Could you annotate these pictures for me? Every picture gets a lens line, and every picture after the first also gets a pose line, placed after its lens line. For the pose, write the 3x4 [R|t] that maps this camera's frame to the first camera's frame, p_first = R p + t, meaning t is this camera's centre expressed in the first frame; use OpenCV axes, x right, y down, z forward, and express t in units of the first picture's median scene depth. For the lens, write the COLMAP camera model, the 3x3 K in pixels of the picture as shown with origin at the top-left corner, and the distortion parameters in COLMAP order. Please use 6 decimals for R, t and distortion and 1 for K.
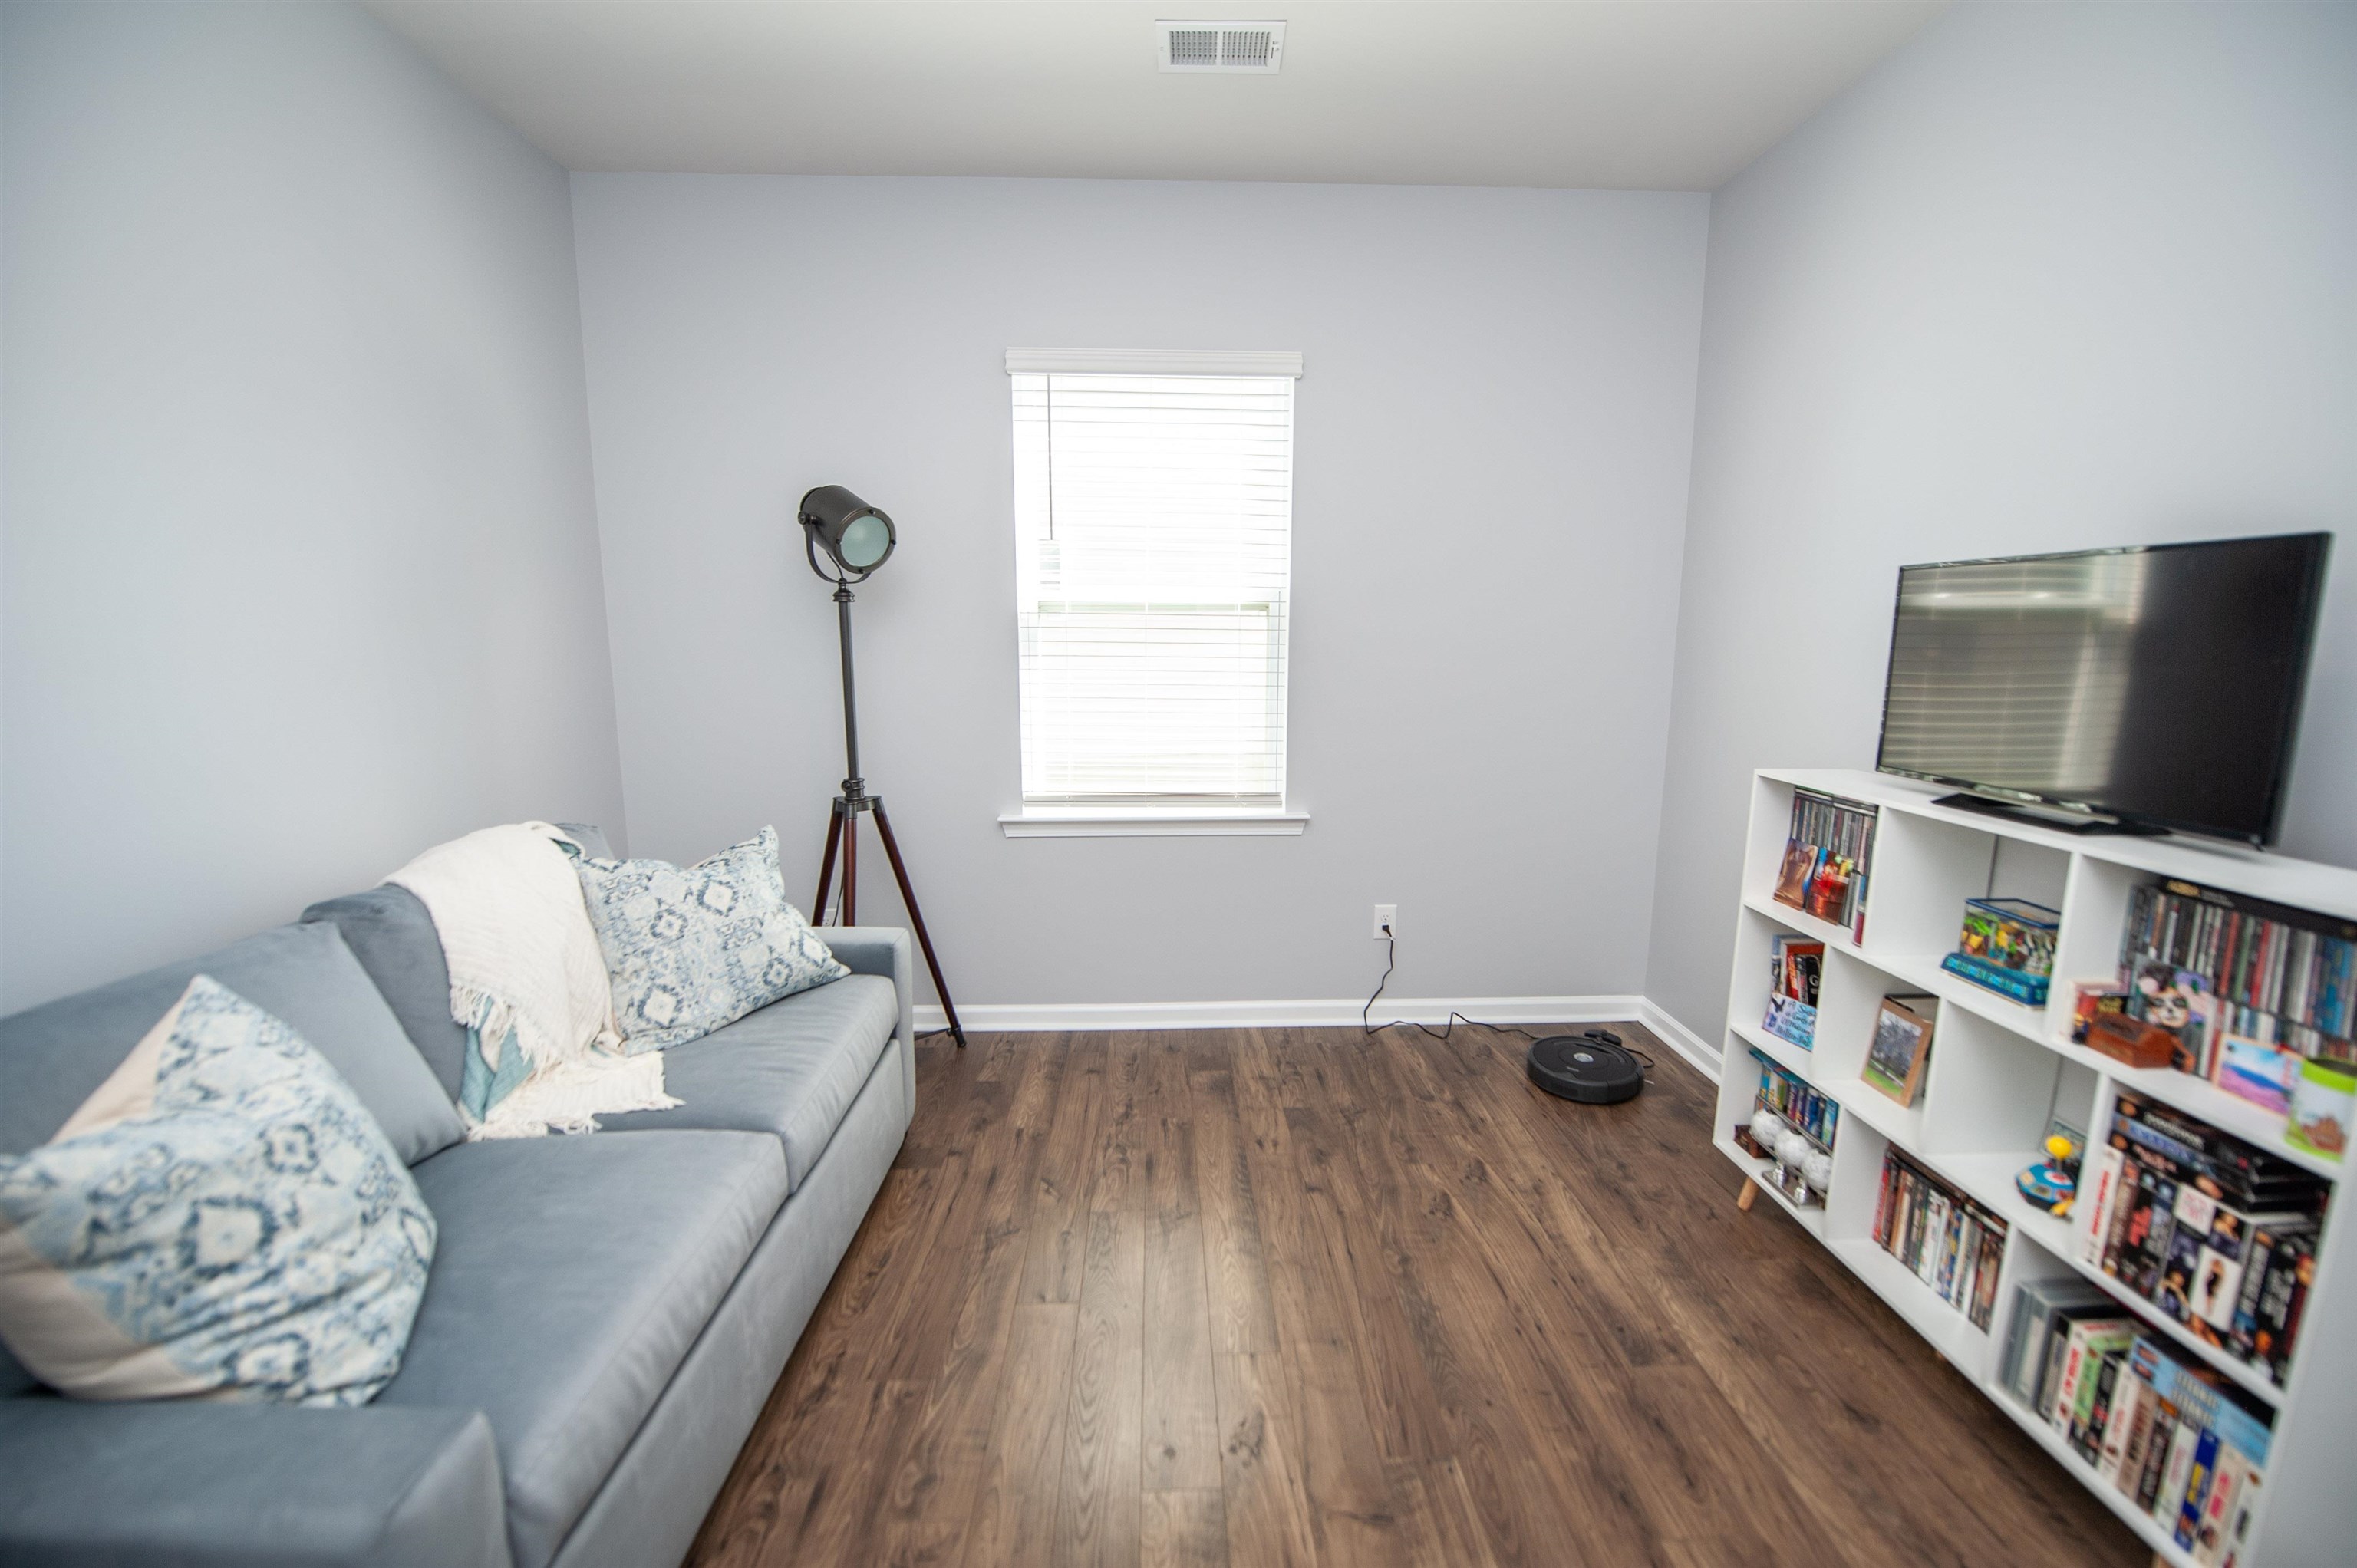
lens RADIAL K [[943.3, 0, 1191.5], [0, 943.3, 788.7], [0, 0, 1]] dist [-0.003309, -0.000255]
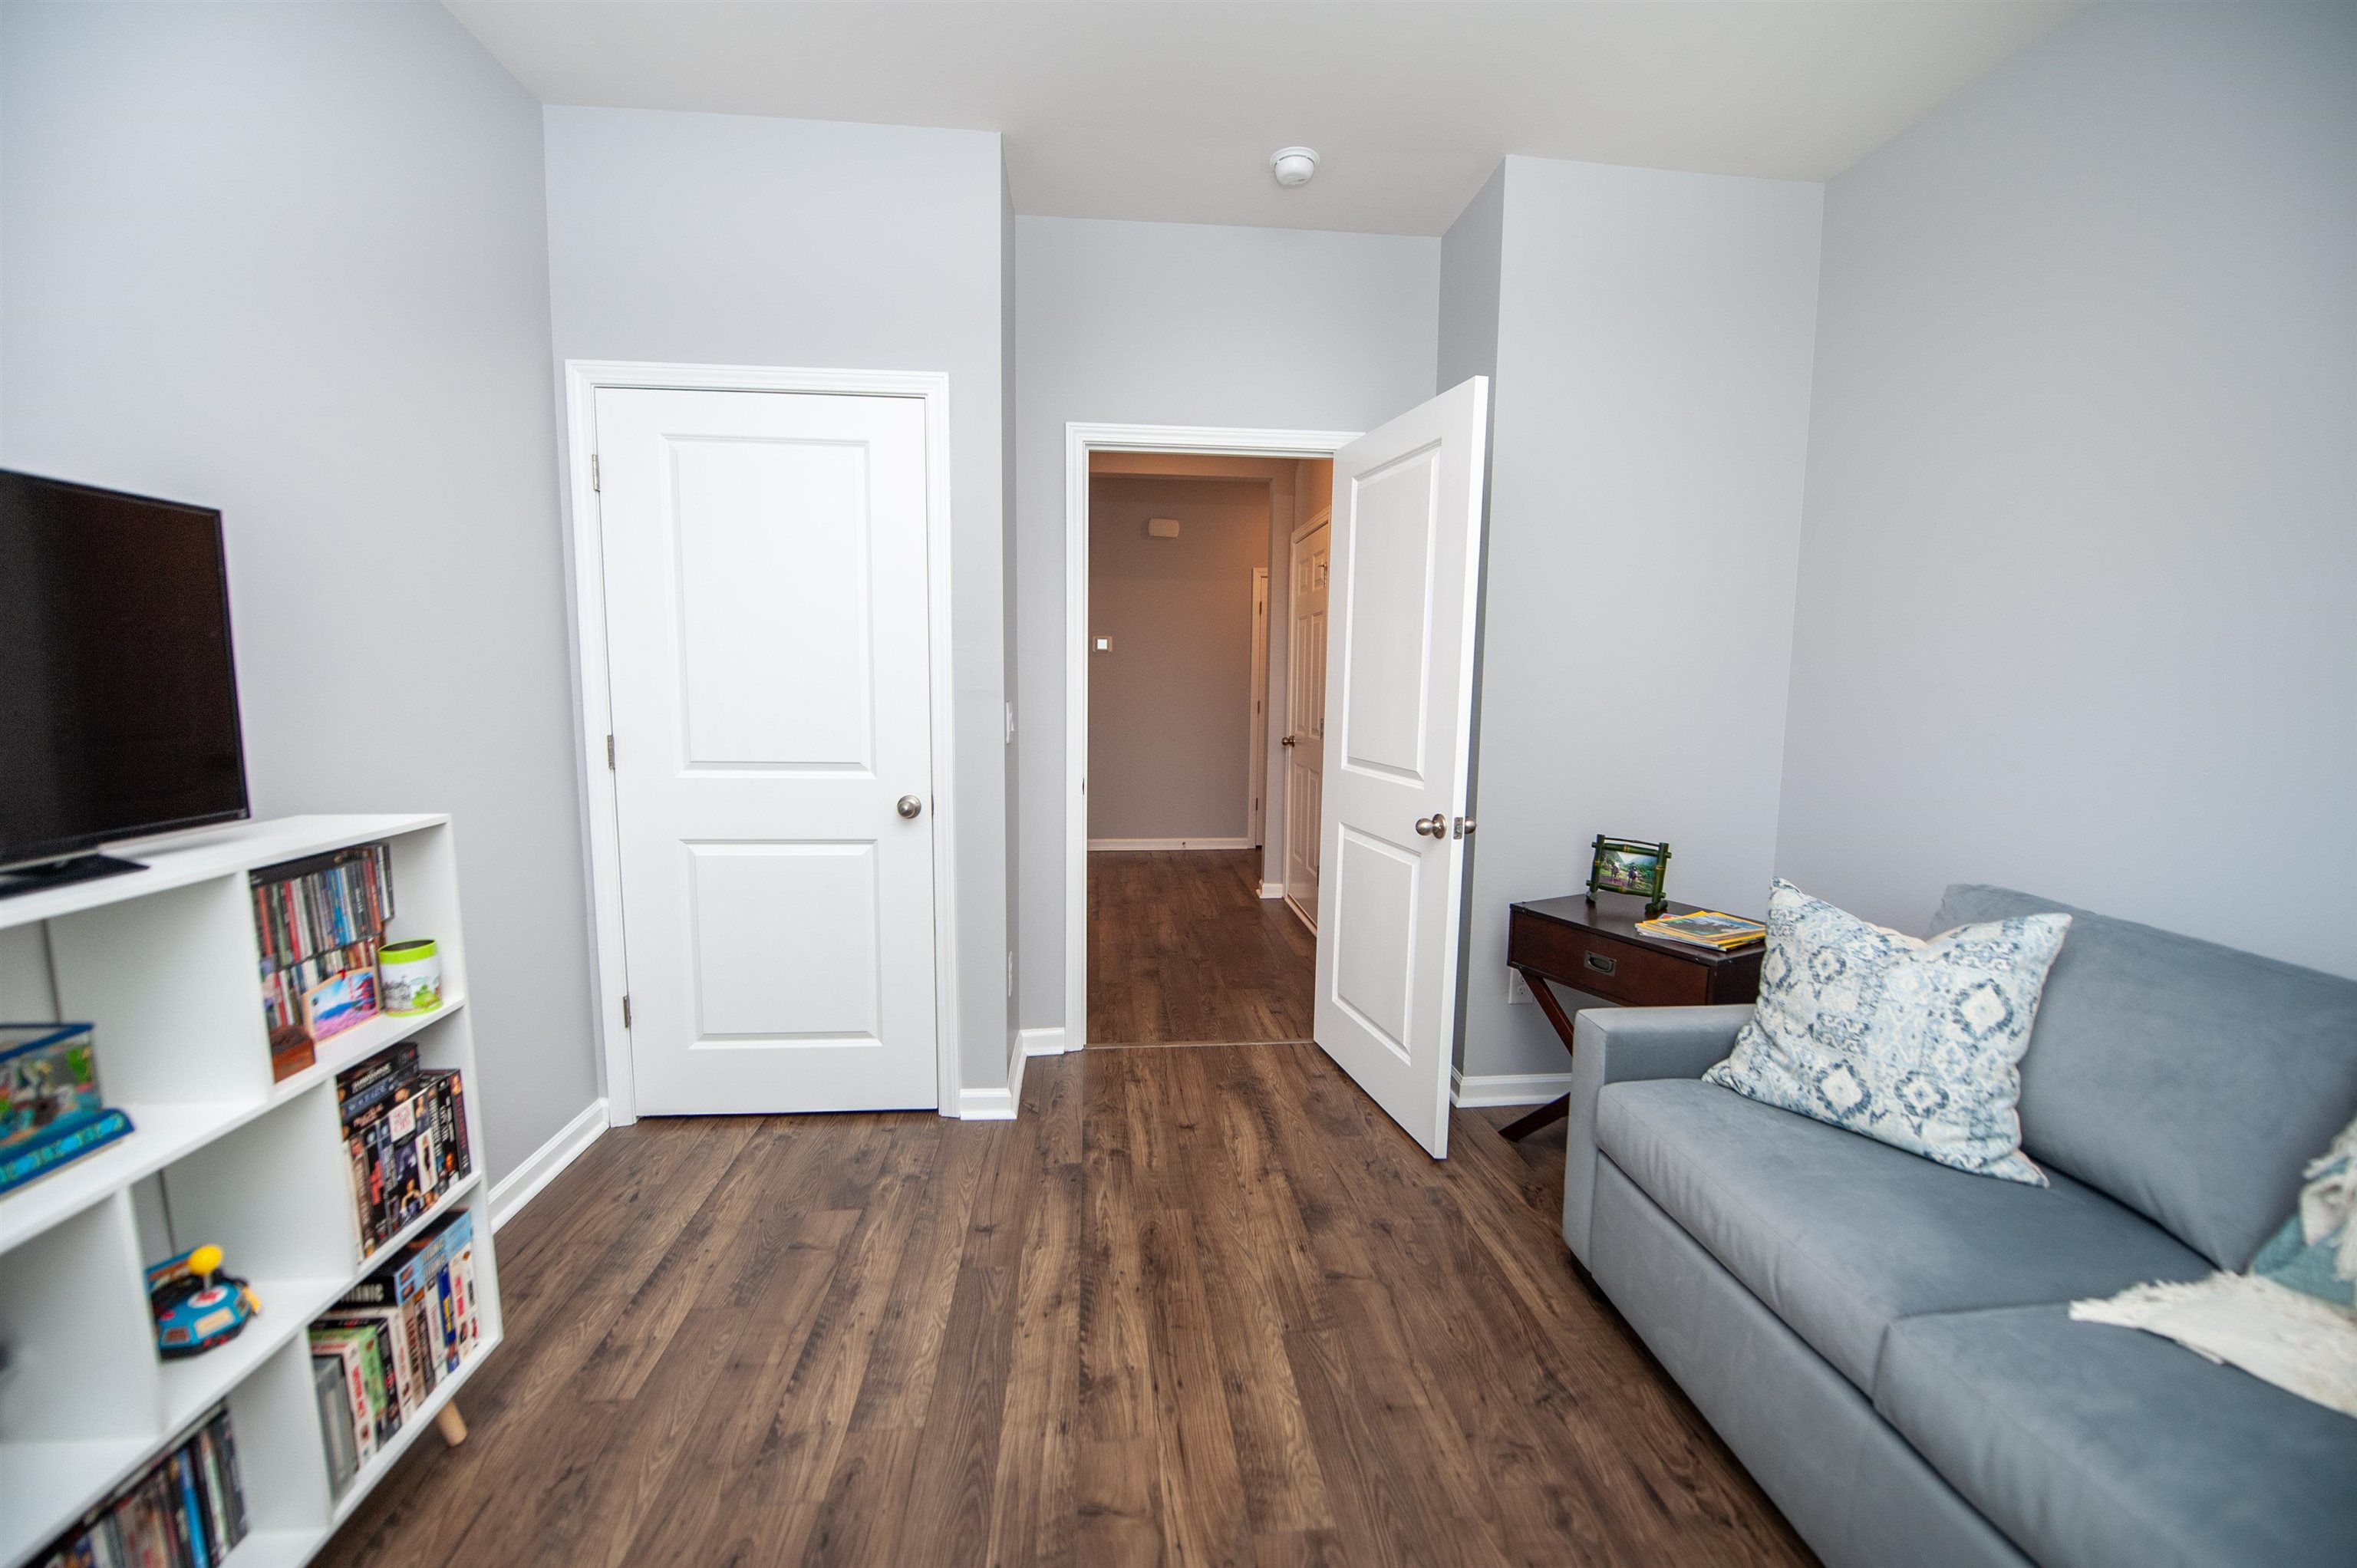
lens RADIAL K [[943.3, 0, 1182.8], [0, 943.3, 788.4], [0, 0, 1]] dist [-0.003309, -0.000255]
pose [[-0.998063, -0.007617, -0.061740, 0.199310], [-0.024821, 0.958813, 0.282953, -0.280823], [0.057042, 0.283937, -0.957145, 2.019130]]
